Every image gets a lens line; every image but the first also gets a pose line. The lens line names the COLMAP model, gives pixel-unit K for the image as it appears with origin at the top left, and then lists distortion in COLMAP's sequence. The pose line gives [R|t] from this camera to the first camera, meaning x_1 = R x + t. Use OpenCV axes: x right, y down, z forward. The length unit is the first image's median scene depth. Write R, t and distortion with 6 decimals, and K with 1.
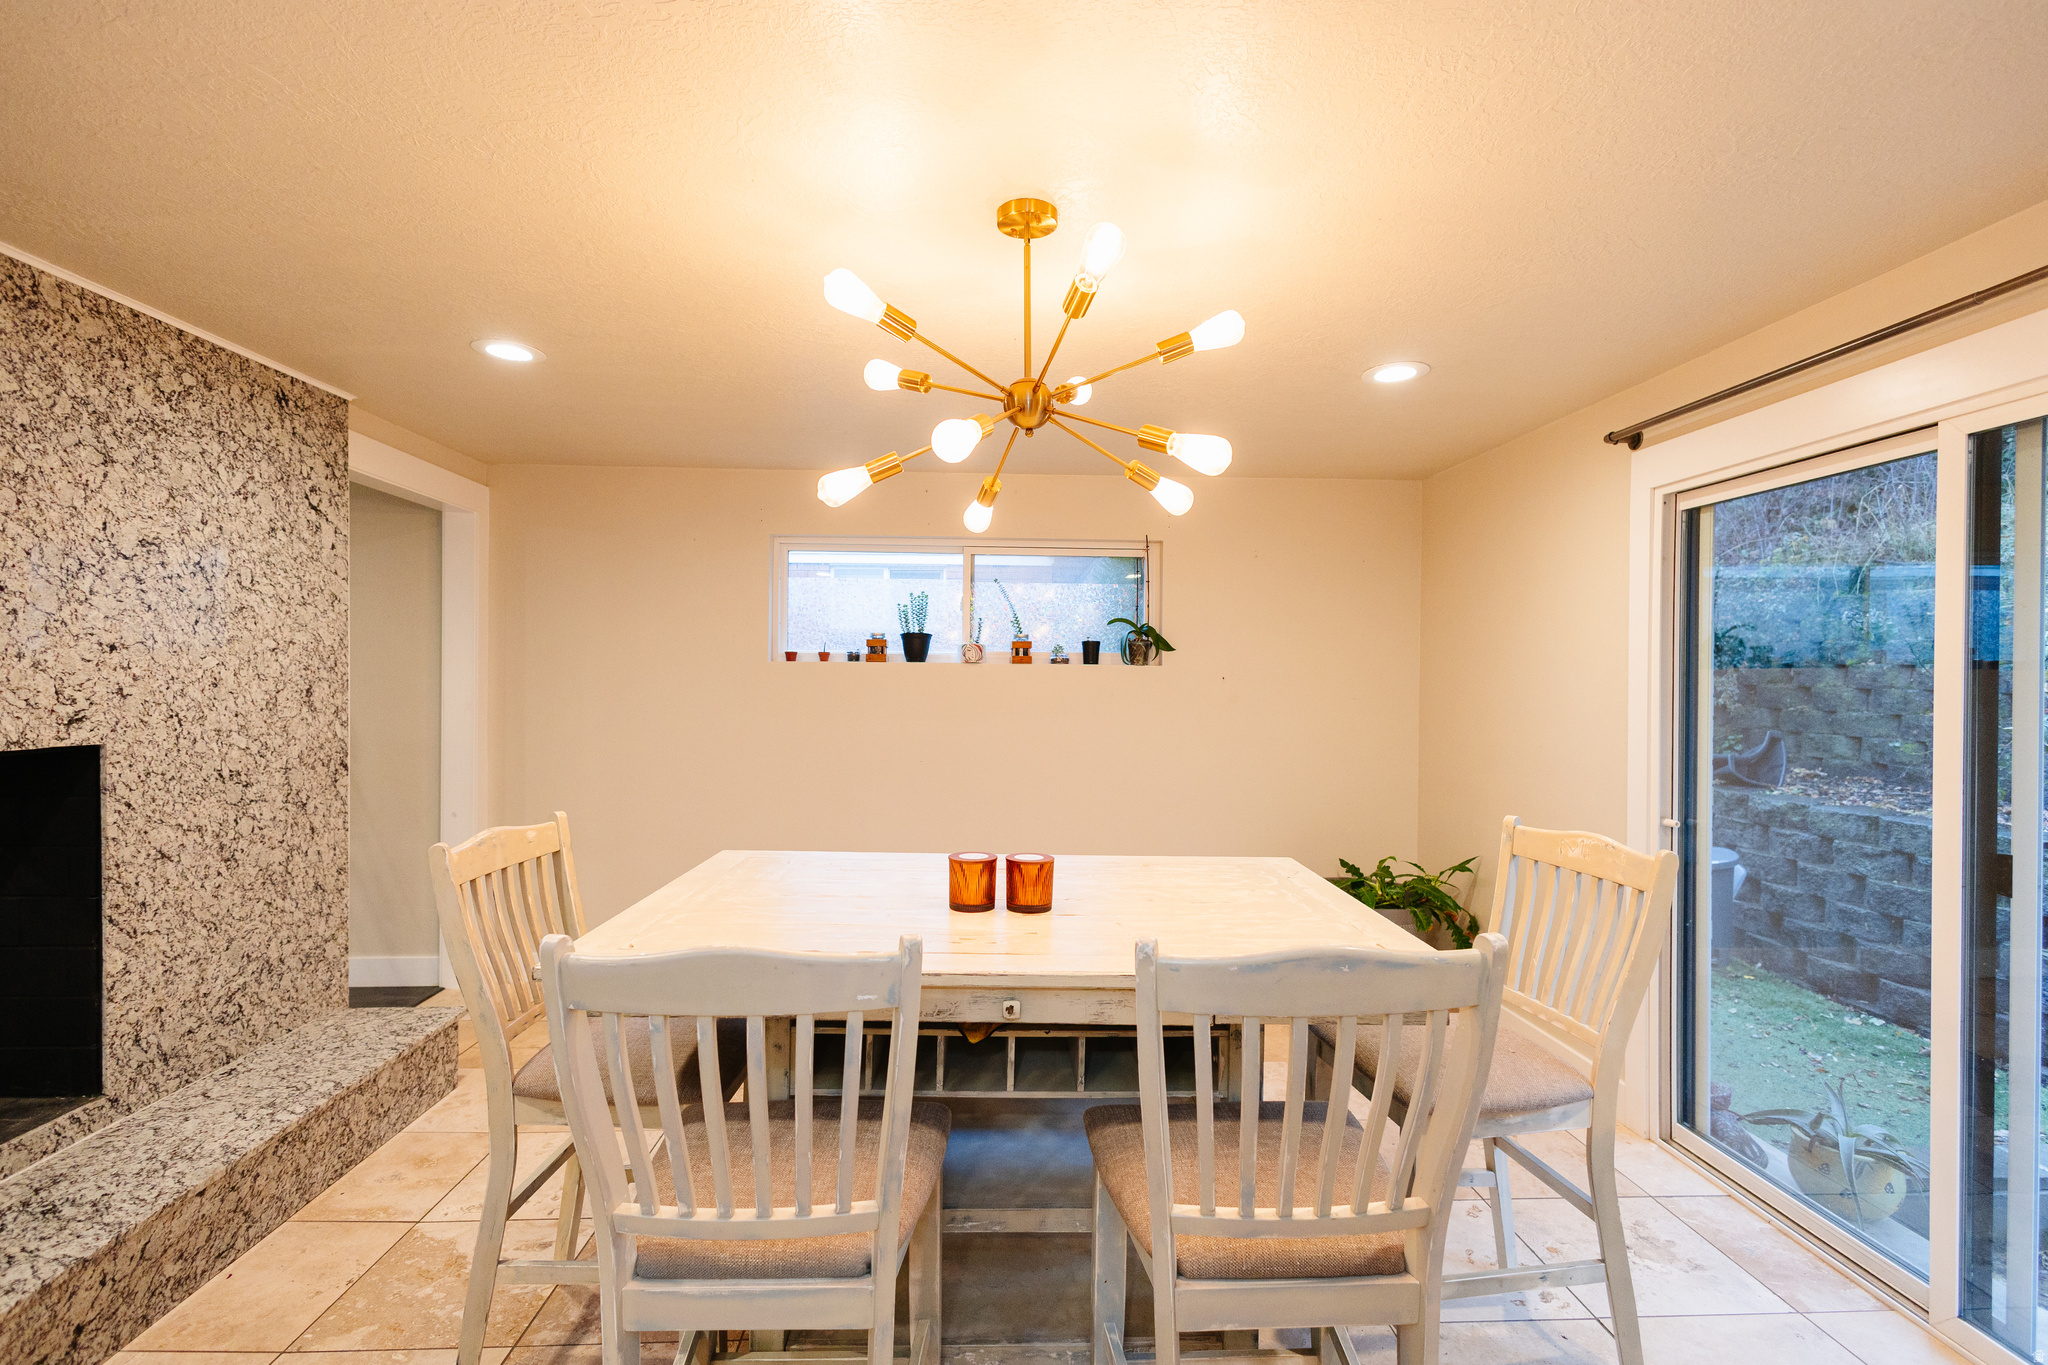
lens RADIAL K [[953.3, 0, 1025.8], [0, 953.3, 692.1], [0, 0, 1]] dist [0.012370, -0.000002]
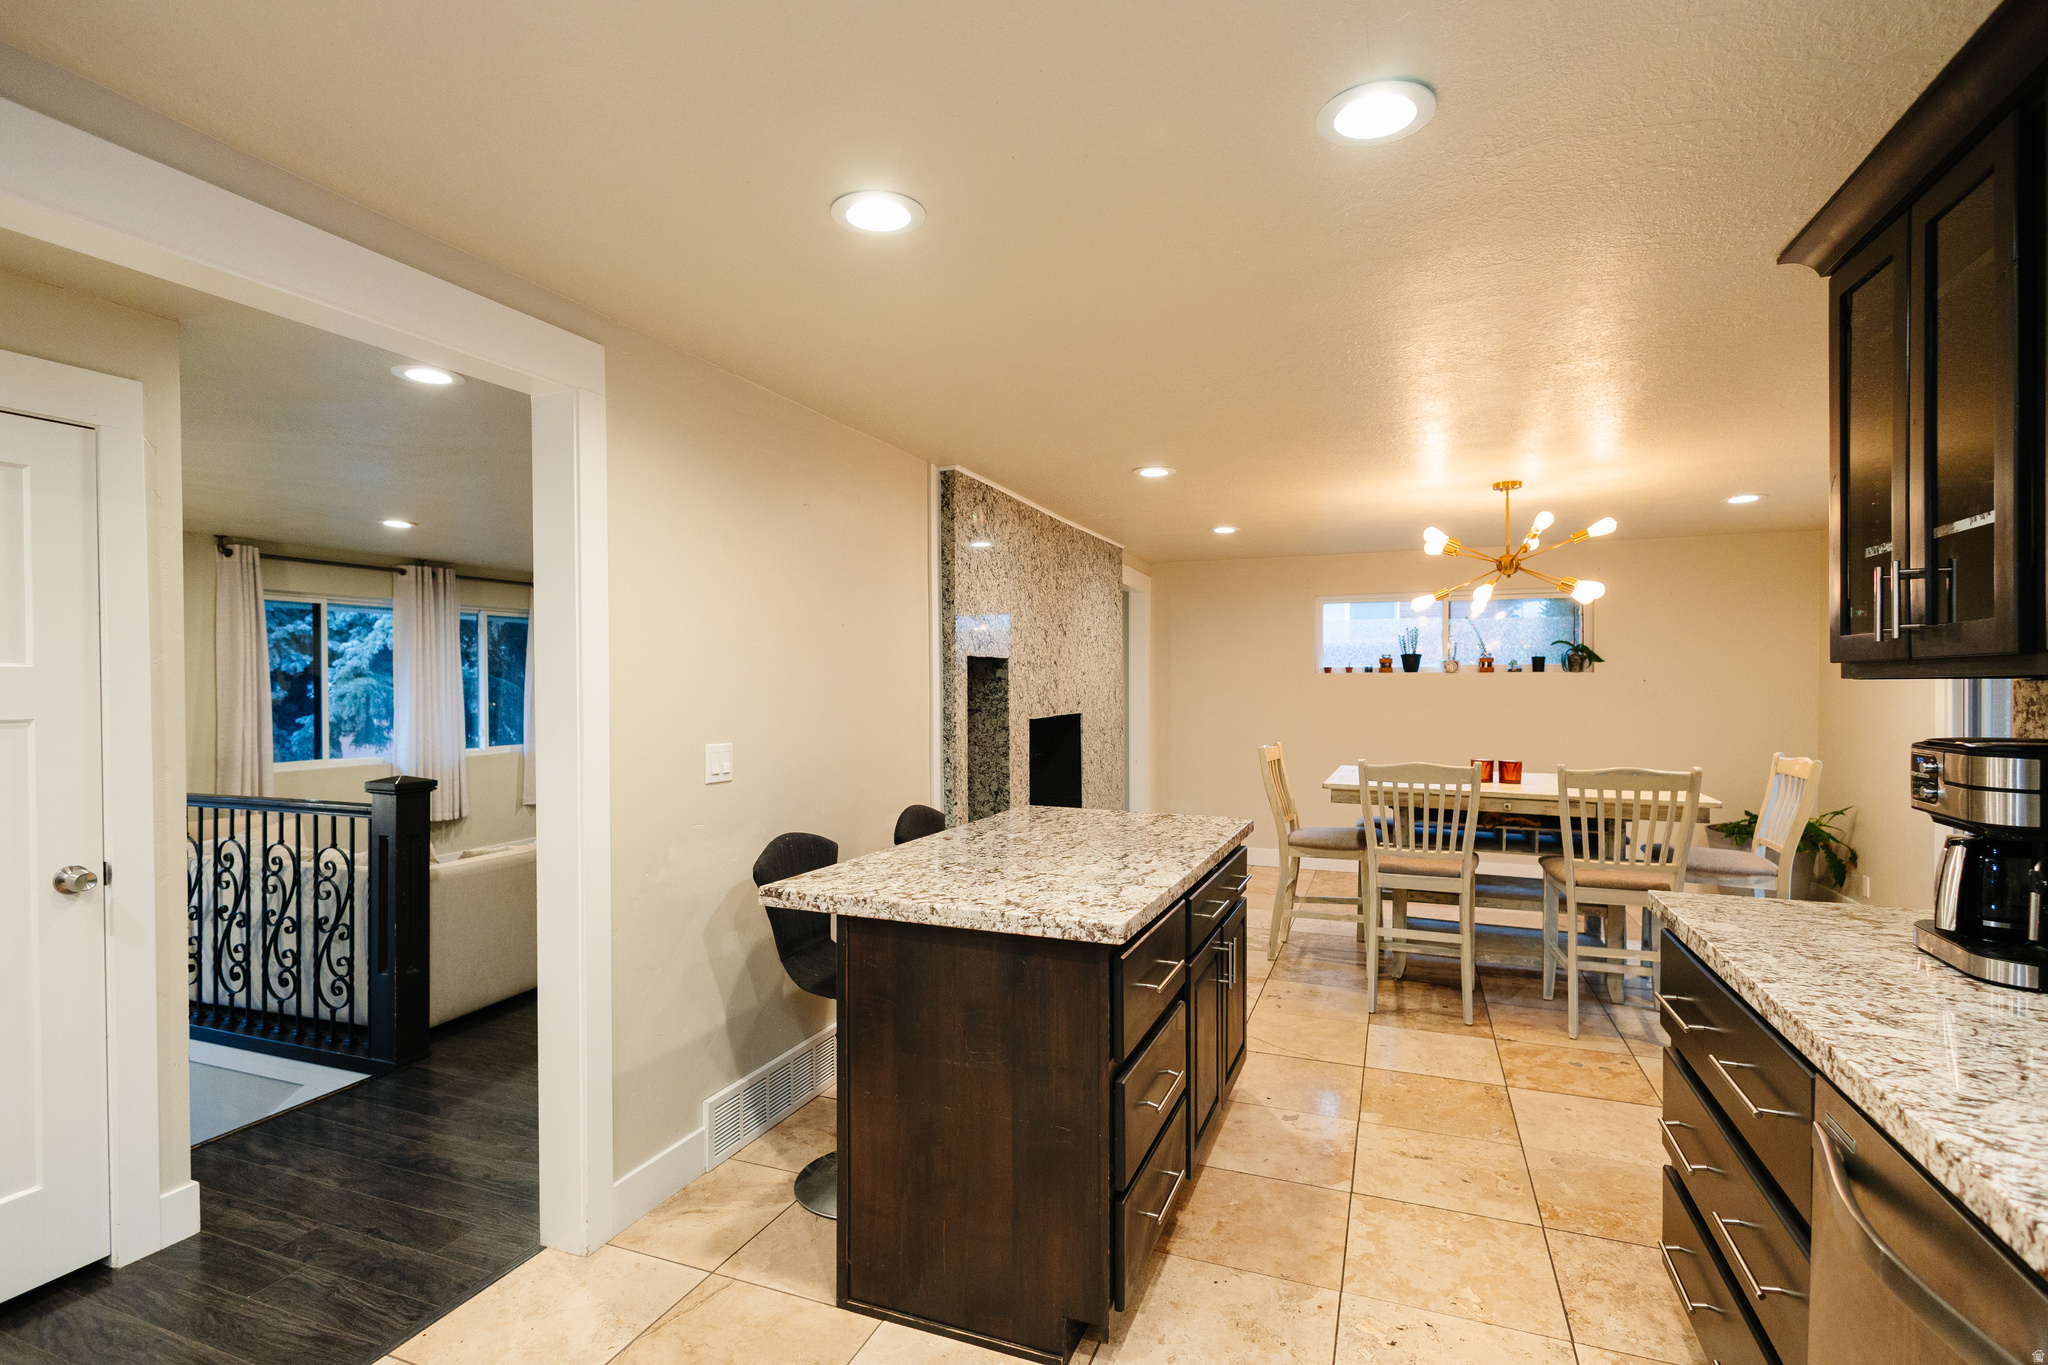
lens RADIAL K [[953.3, 0, 1025.8], [0, 953.3, 692.1], [0, 0, 1]] dist [0.012370, -0.000002]
pose [[0.912519, -0.007170, -0.408971, -0.051727], [0.004593, 0.999963, -0.007284, 0.009313], [0.409008, 0.004769, 0.912518, -0.694773]]
